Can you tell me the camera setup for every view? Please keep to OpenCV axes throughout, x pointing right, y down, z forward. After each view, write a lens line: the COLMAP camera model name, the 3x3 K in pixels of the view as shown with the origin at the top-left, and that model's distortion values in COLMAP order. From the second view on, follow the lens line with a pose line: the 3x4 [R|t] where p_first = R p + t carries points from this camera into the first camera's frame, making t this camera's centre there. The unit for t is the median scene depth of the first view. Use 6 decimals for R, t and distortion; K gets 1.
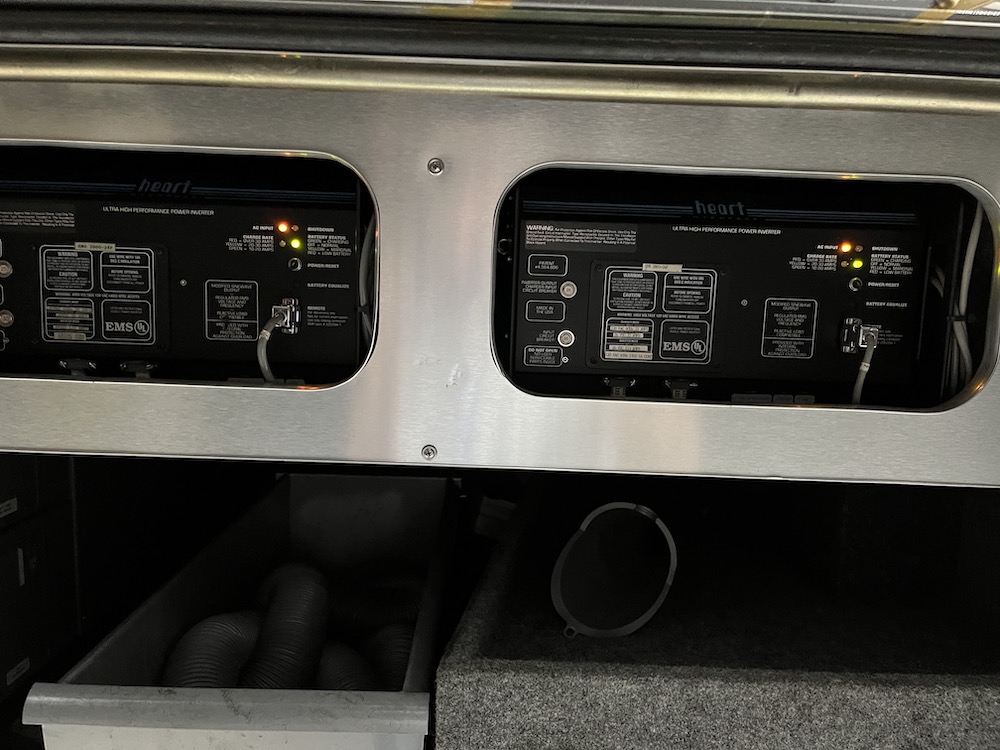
lens RADIAL K [[740.7, 0, 501.5], [0, 740.7, 369.4], [0, 0, 1]] dist [0.044949, -0.083952]
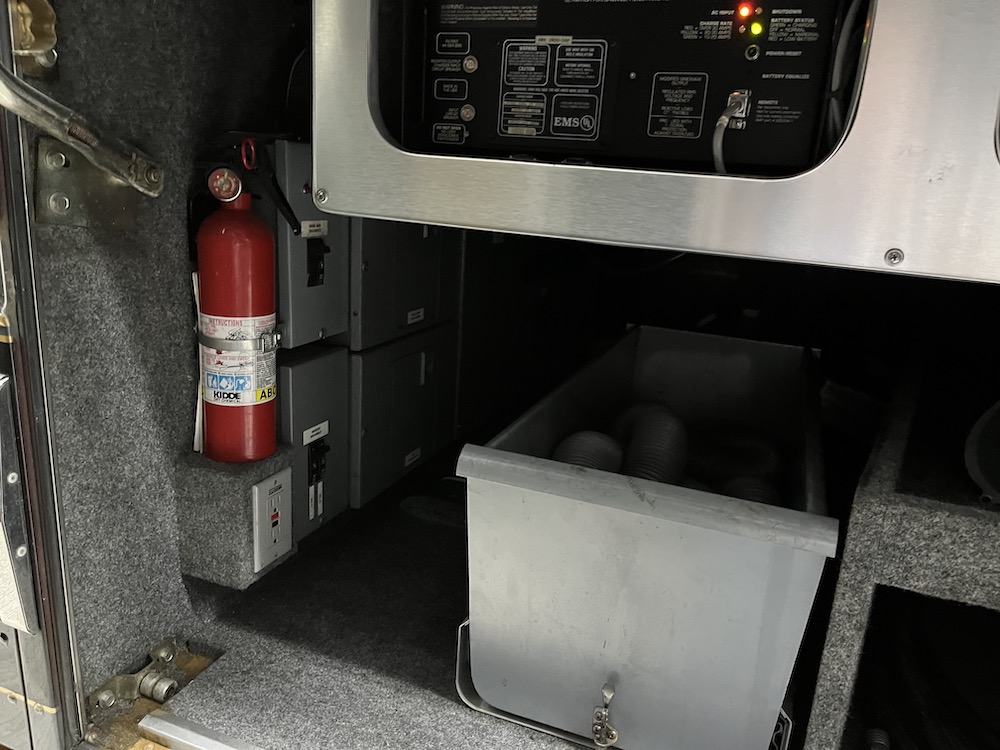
lens RADIAL K [[740.7, 0, 495.0], [0, 740.7, 374.1], [0, 0, 1]] dist [0.044949, -0.083952]
pose [[0.922709, 0.125659, -0.364443, -0.184121], [-0.075041, 0.985845, 0.149928, 0.142611], [0.378124, -0.110991, 0.919077, -0.031569]]
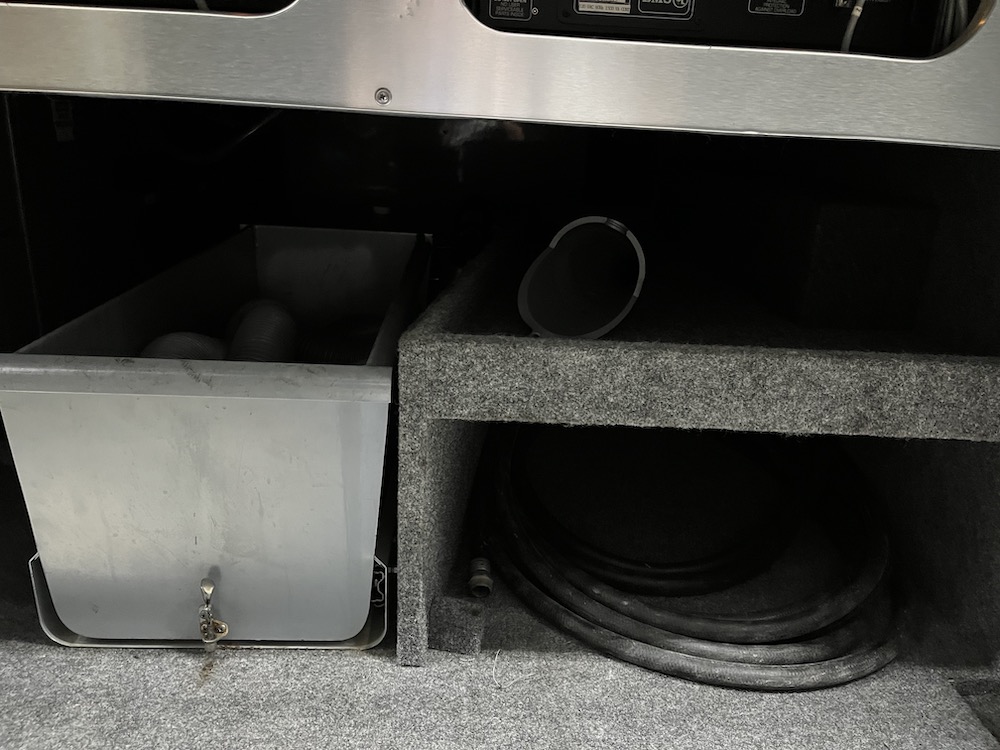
lens RADIAL K [[740.7, 0, 505.7], [0, 740.7, 371.0], [0, 0, 1]] dist [0.044949, -0.083952]
pose [[0.999459, 0.007809, 0.031943, 0.025457], [-0.014670, 0.975258, 0.220582, 0.221964], [-0.029431, -0.220931, 0.974845, 0.016133]]
